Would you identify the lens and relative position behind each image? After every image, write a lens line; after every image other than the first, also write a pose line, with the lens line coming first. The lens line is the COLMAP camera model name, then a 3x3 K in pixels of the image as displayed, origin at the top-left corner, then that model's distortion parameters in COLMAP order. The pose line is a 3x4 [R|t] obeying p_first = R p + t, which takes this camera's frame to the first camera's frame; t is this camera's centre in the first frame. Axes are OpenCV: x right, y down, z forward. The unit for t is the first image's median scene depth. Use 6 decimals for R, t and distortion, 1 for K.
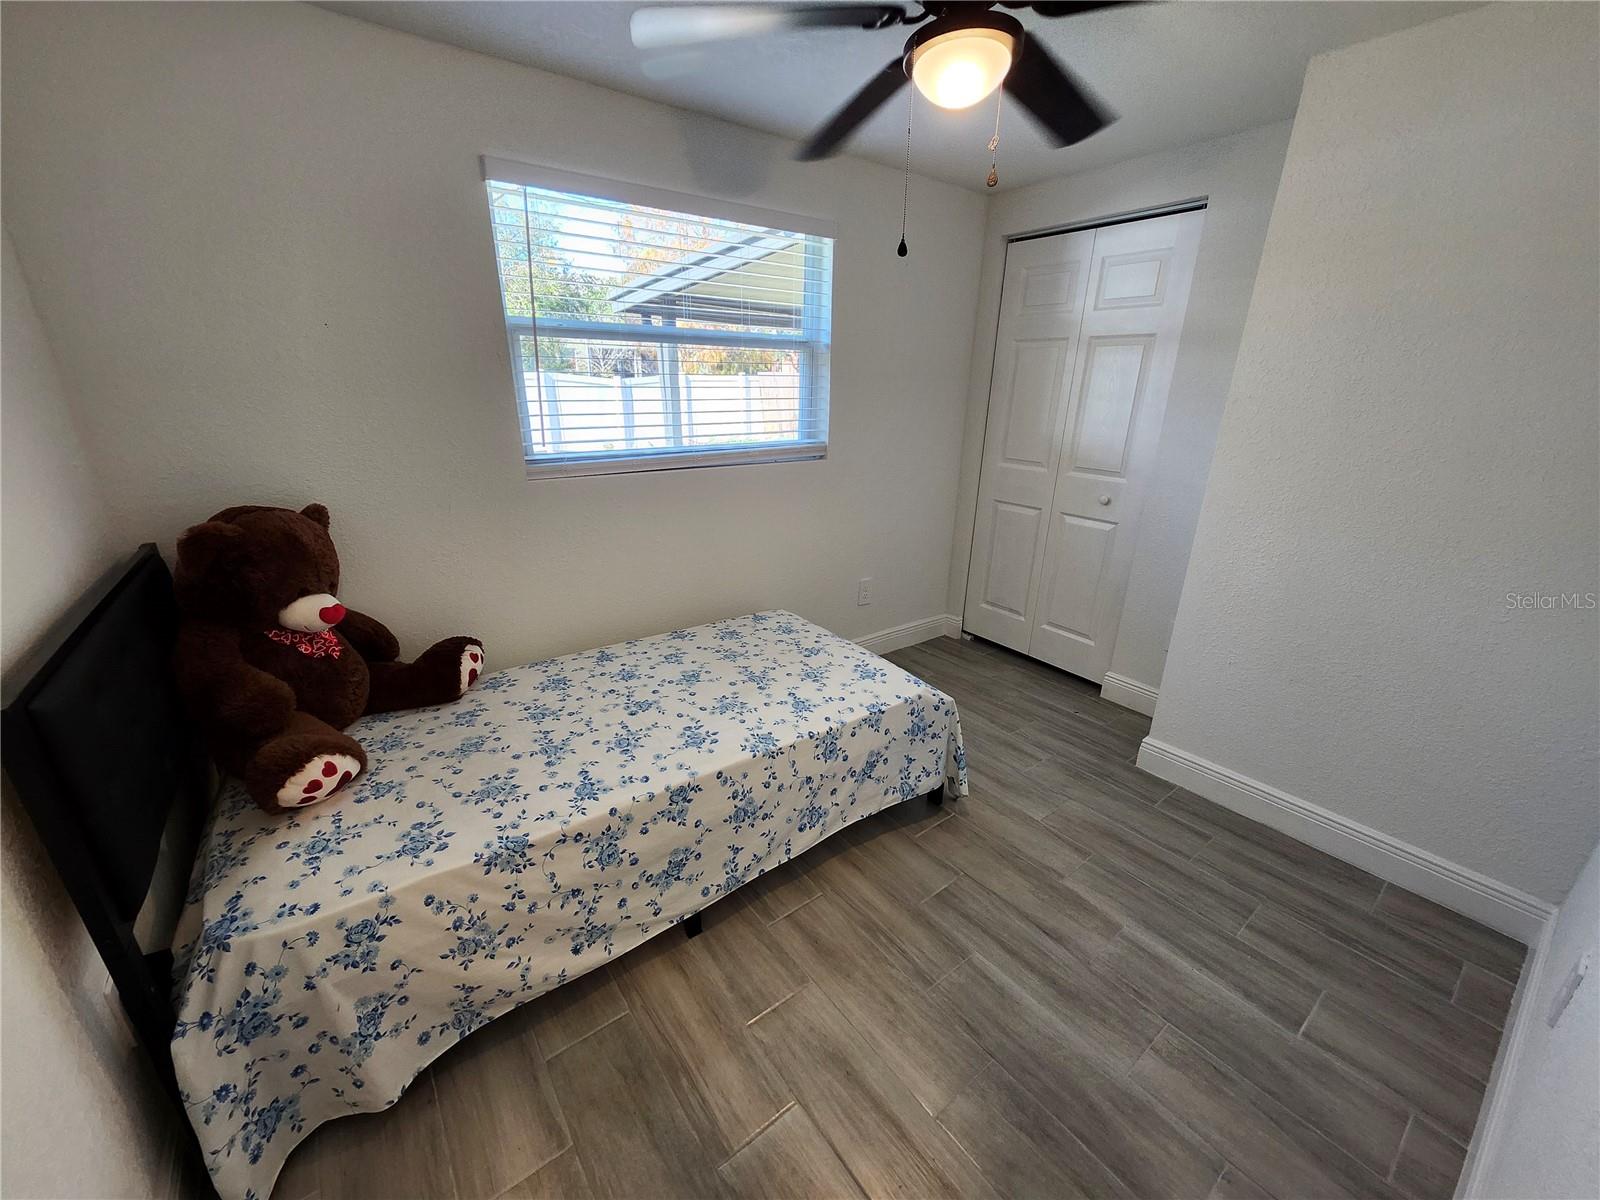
lens RADIAL K [[627.0, 0, 793.7], [0, 627.0, 603.3], [0, 0, 1]] dist [-0.000387, -0.000255]
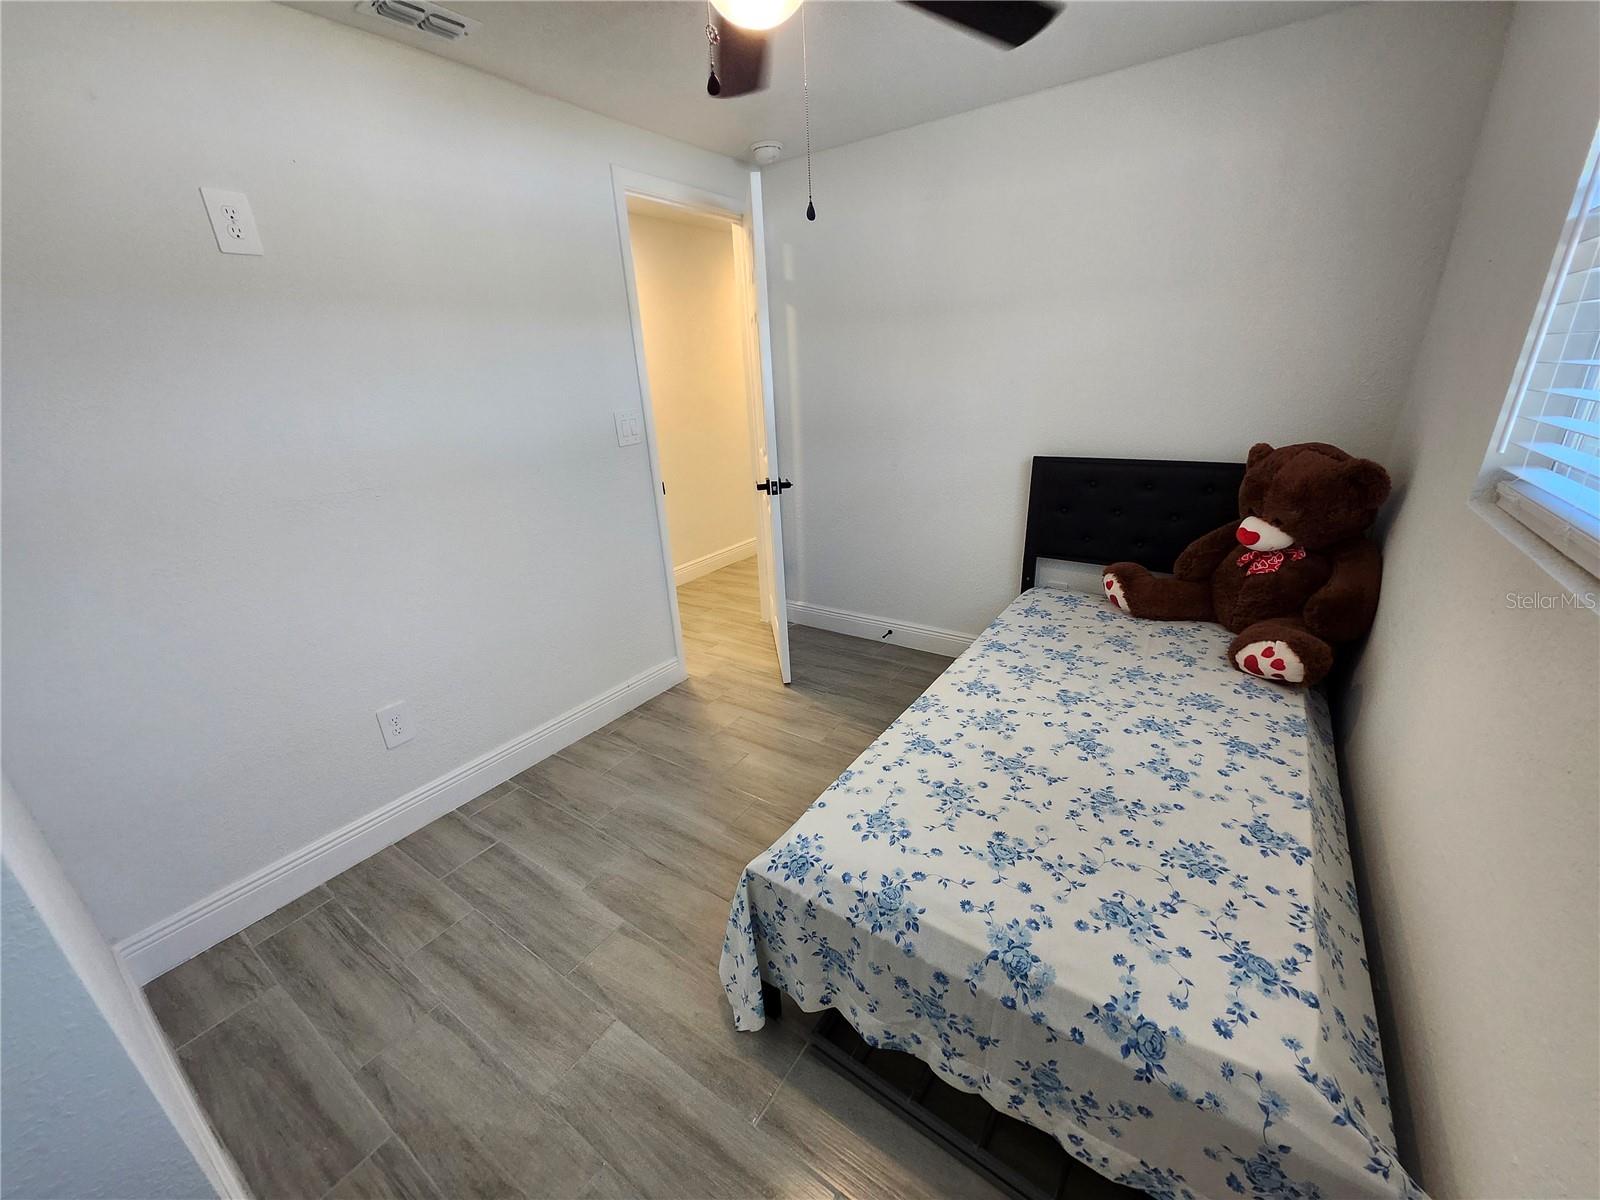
lens RADIAL K [[627.0, 0, 793.7], [0, 627.0, 603.3], [0, 0, 1]] dist [-0.000387, -0.000255]
pose [[-0.946802, 0.143140, -0.288229, 0.392700], [-0.074176, 0.774453, 0.628268, -0.497917], [0.313151, 0.616226, -0.722636, 1.451866]]
